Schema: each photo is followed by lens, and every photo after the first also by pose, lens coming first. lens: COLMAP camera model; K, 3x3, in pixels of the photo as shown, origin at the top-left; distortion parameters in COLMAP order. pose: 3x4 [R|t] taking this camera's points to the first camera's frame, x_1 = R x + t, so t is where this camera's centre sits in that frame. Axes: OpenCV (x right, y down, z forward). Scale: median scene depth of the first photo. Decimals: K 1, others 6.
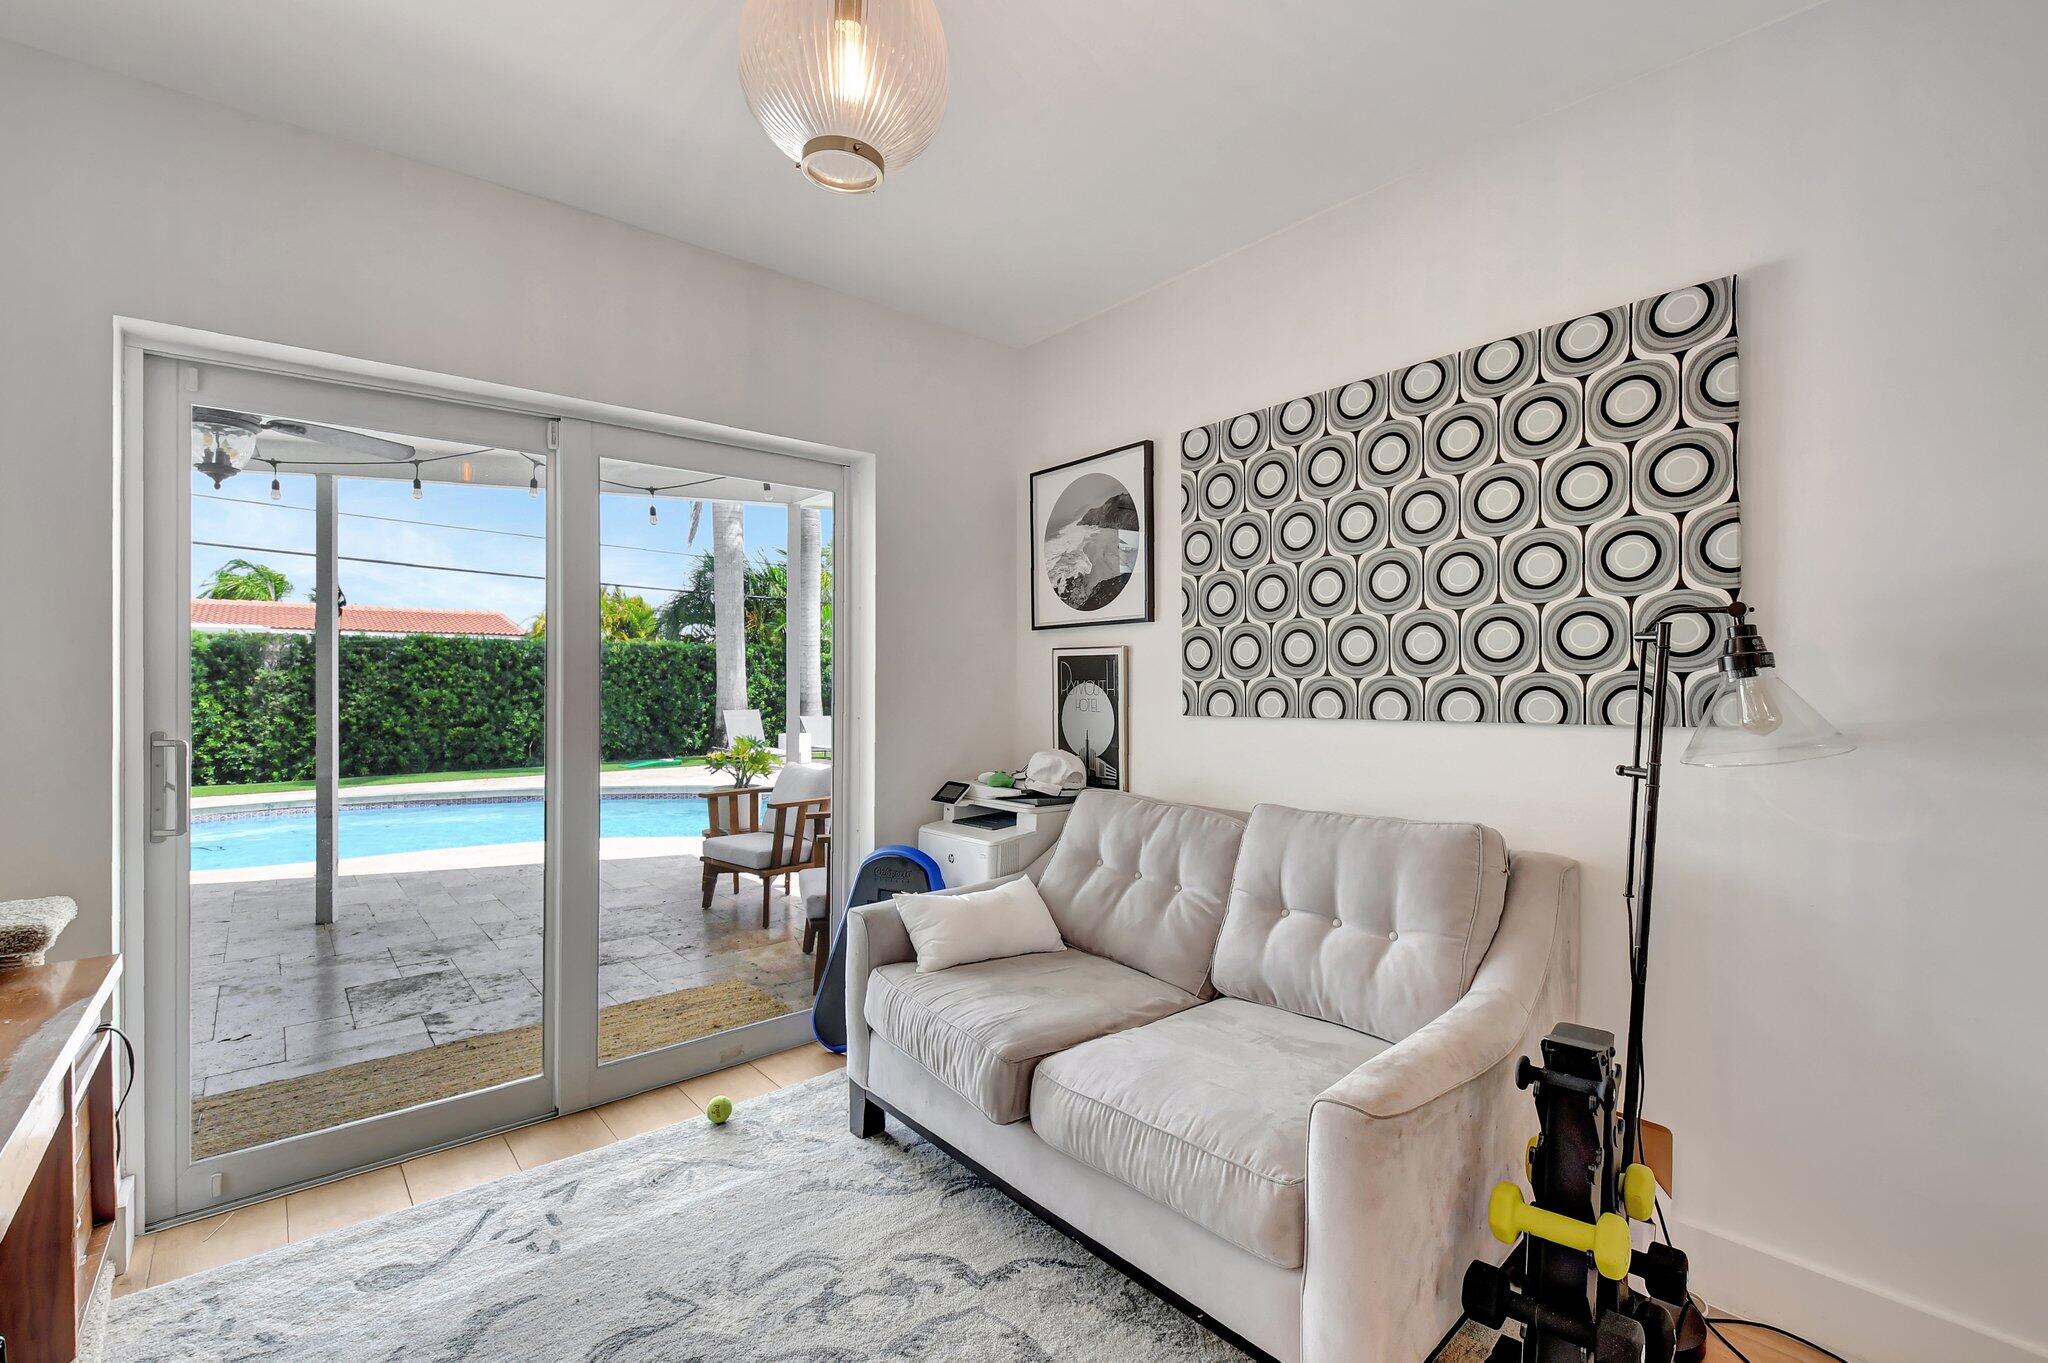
lens RADIAL K [[904.9, 0, 1026.3], [0, 904.9, 680.4], [0, 0, 1]] dist [0.017752, -0.009496]
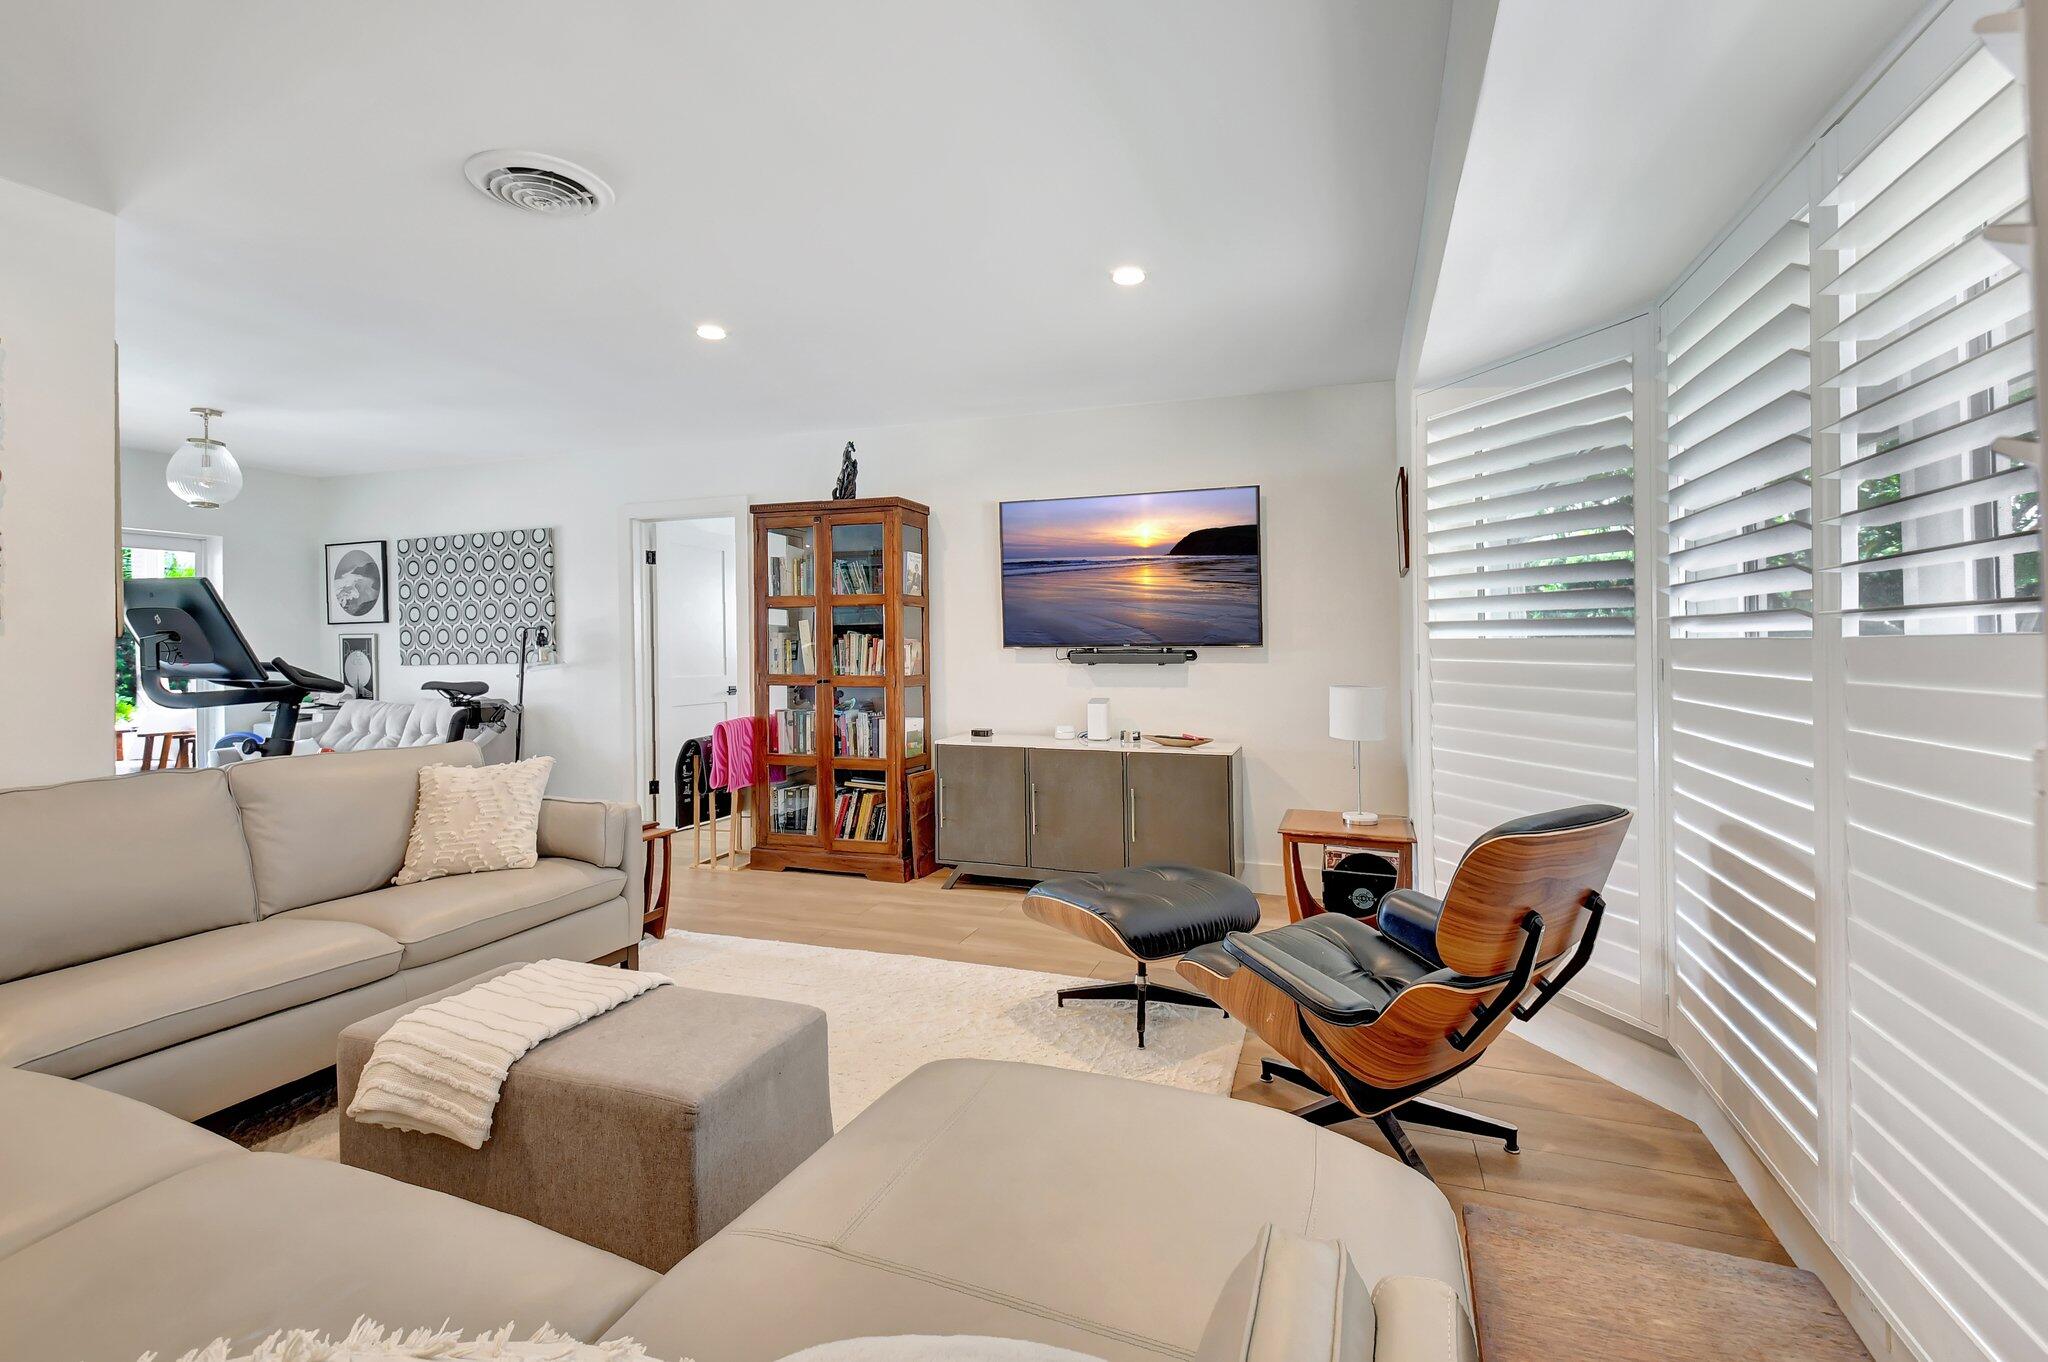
lens RADIAL K [[904.9, 0, 1036.8], [0, 904.9, 652.5], [0, 0, 1]] dist [0.017752, -0.009496]
pose [[0.859137, -0.019512, 0.511373, 0.358870], [0.011202, 0.999750, 0.019327, -0.017996], [-0.511622, -0.010876, 0.859142, -1.693984]]
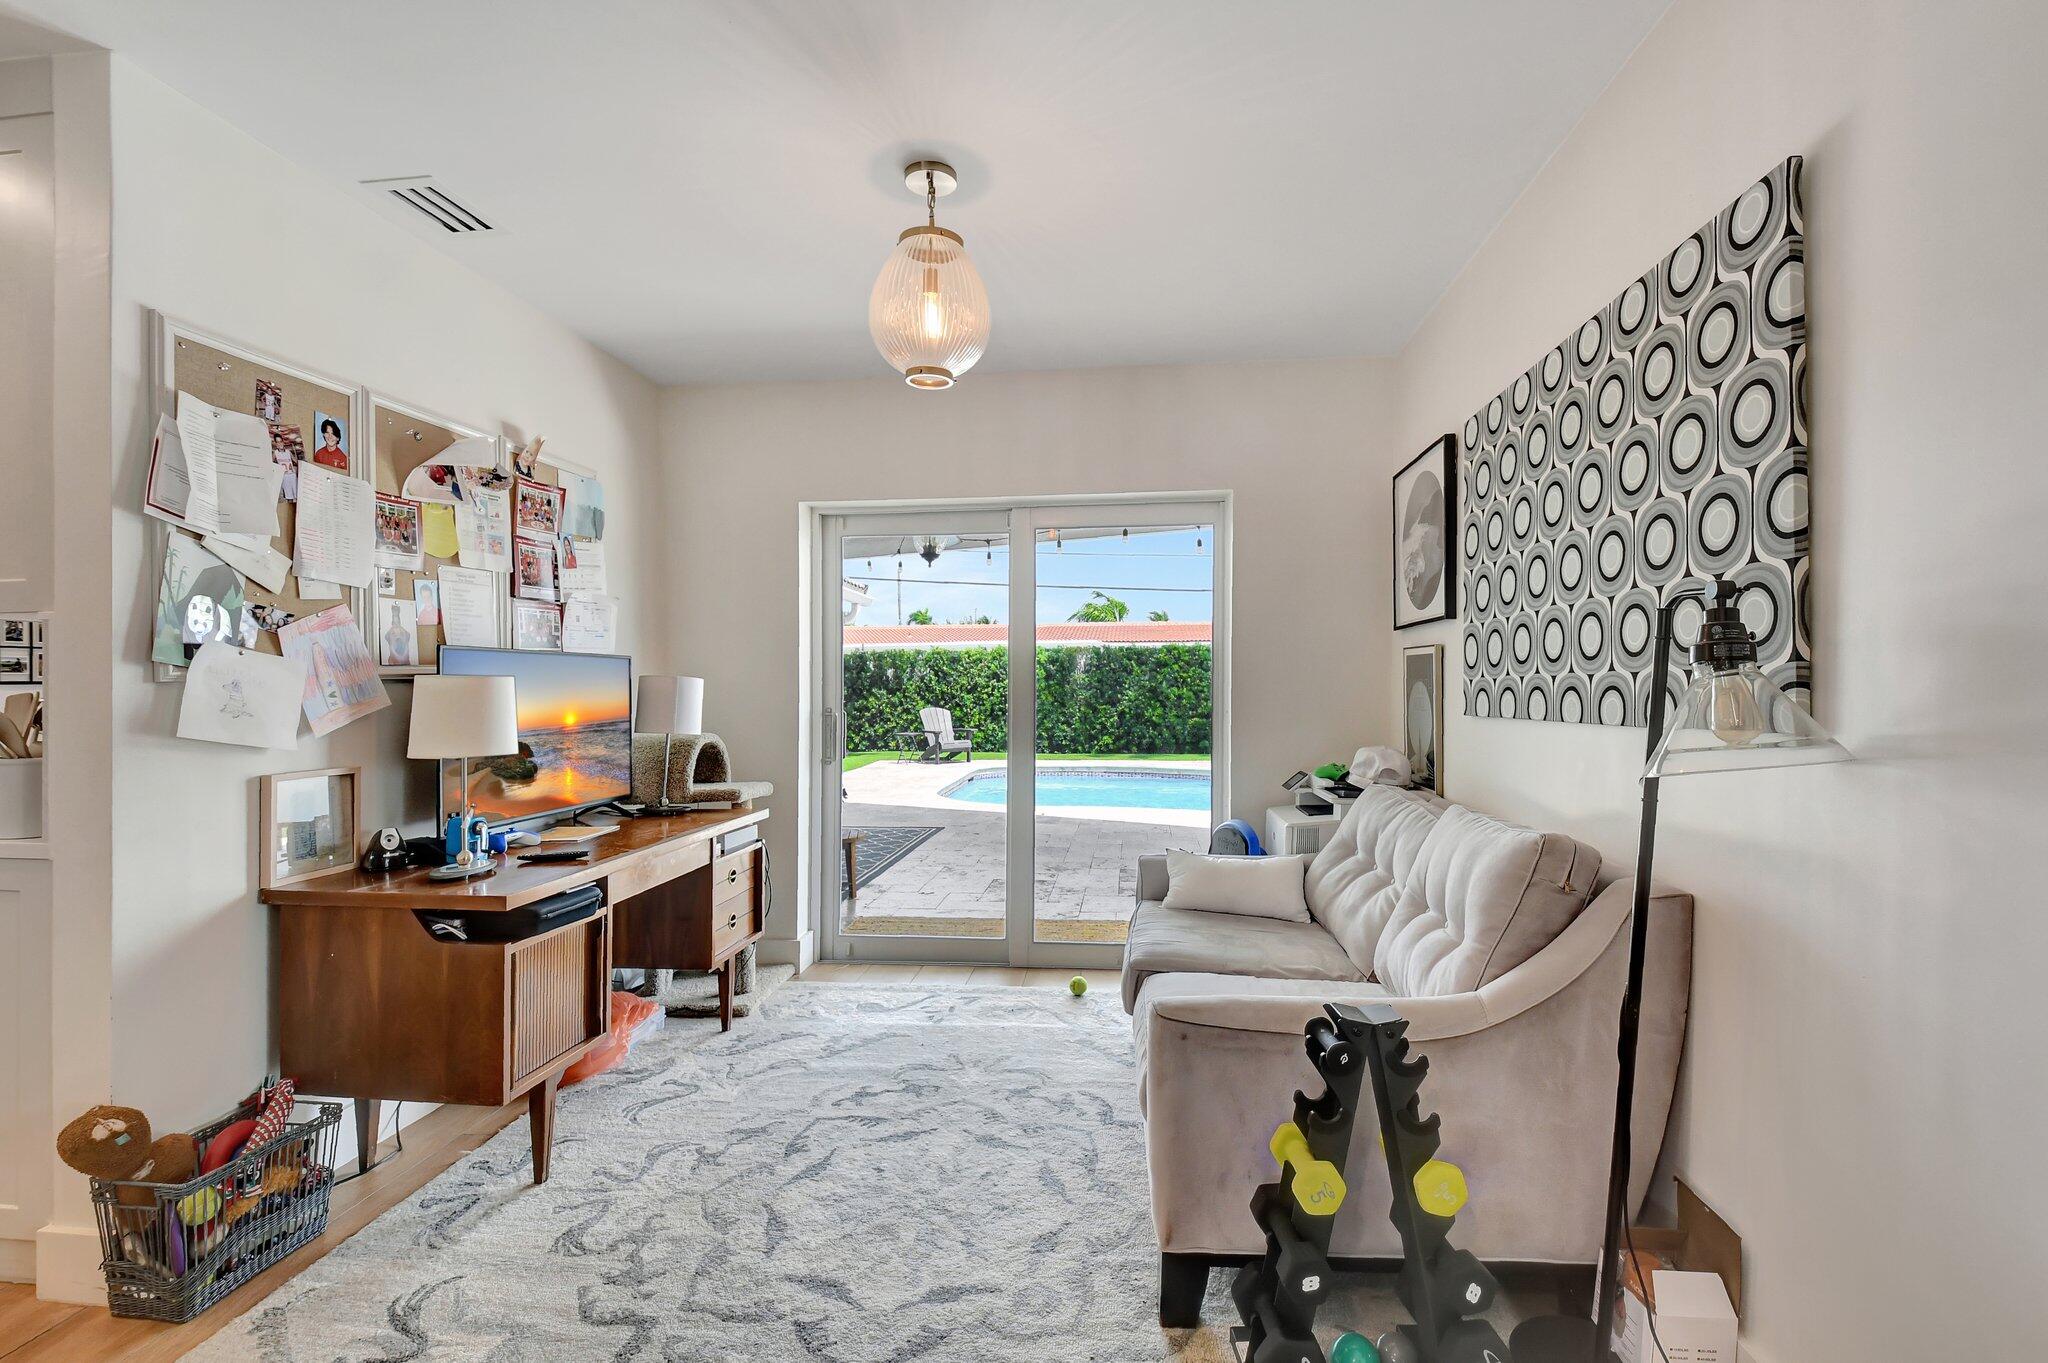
lens RADIAL K [[904.9, 0, 1031.9], [0, 904.9, 688.3], [0, 0, 1]] dist [0.017752, -0.009496]
pose [[0.683381, 0.001721, -0.730060, 0.542960], [0.005886, 0.999952, 0.007868, -0.000243], [0.730038, -0.009674, 0.683338, -0.004299]]
